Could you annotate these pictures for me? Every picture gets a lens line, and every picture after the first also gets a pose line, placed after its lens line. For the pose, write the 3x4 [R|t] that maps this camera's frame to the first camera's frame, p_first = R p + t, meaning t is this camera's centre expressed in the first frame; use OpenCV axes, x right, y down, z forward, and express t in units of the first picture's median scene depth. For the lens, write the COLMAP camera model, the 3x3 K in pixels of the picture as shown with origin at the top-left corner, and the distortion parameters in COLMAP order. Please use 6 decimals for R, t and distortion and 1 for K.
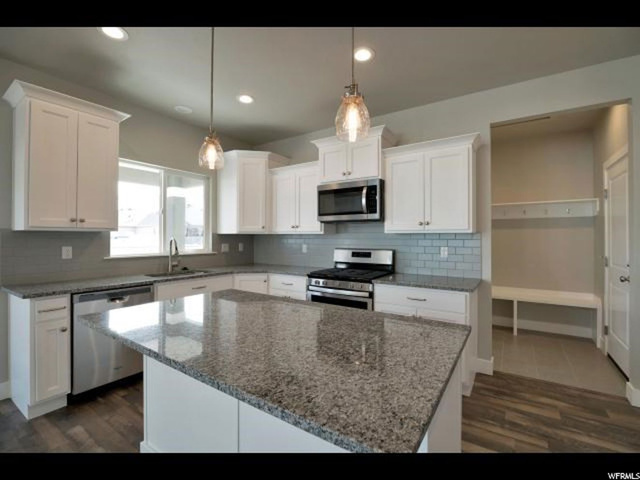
lens RADIAL K [[286.1, 0, 323.2], [0, 286.1, 237.7], [0, 0, 1]] dist [-0.013338, -0.000339]
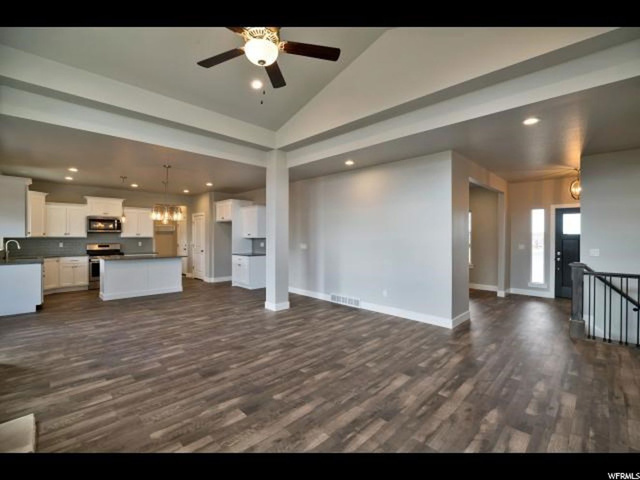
lens RADIAL K [[286.1, 0, 323.2], [0, 286.1, 237.7], [0, 0, 1]] dist [-0.013338, -0.000339]
pose [[0.194979, -0.002817, 0.980803, -1.877468], [0.000296, 0.999996, 0.002814, -0.017419], [-0.980807, -0.000259, 0.194979, -1.282018]]
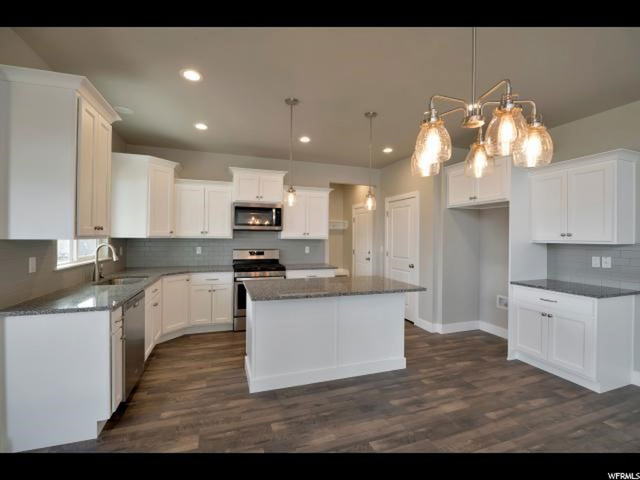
lens RADIAL K [[286.1, 0, 323.2], [0, 286.1, 237.7], [0, 0, 1]] dist [-0.013338, -0.000339]
pose [[0.602623, 0.002272, 0.798023, -0.822216], [-0.007387, 0.999969, 0.002732, -0.025232], [-0.797992, -0.007541, 0.602621, -0.116328]]
